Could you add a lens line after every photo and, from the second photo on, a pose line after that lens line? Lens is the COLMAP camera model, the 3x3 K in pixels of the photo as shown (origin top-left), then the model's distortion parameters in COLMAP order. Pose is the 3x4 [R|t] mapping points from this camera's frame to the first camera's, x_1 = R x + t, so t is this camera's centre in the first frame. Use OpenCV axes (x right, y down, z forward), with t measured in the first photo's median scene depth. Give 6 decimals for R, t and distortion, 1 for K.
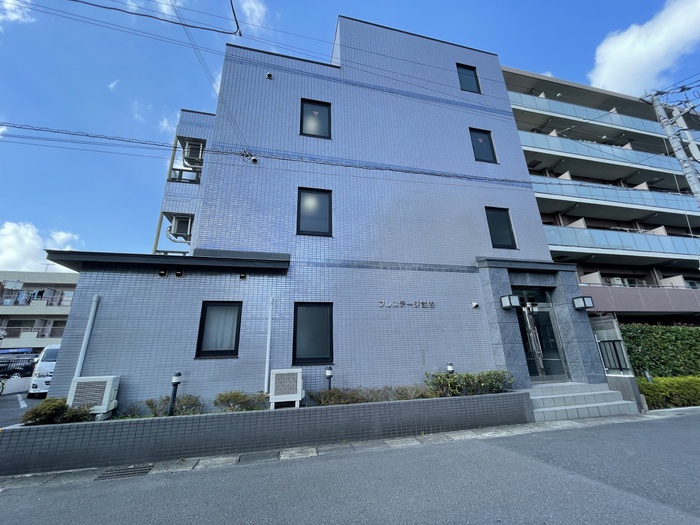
lens RADIAL K [[279.7, 0, 350.0], [0, 279.7, 262.5], [0, 0, 1]] dist [0.000304, -0.000065]
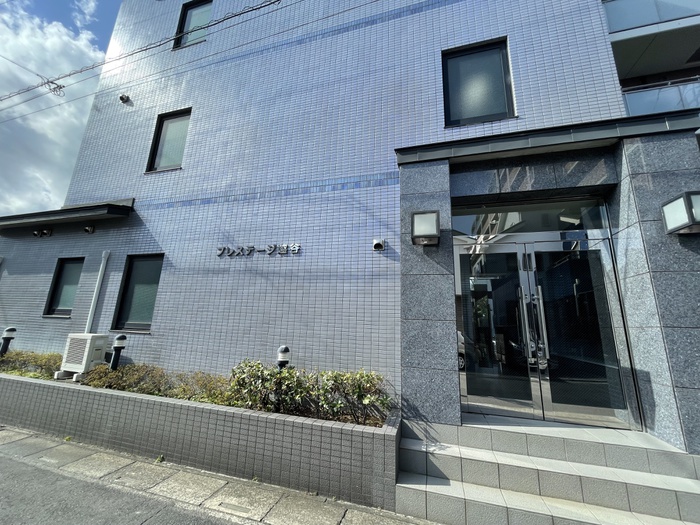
lens RADIAL K [[279.7, 0, 350.0], [0, 279.7, 262.5], [0, 0, 1]] dist [0.000304, -0.000065]
pose [[0.870479, -0.050804, -0.489577, 0.741010], [0.090469, 0.994227, 0.057683, 0.169753], [0.483820, -0.094503, 0.870050, 0.588545]]
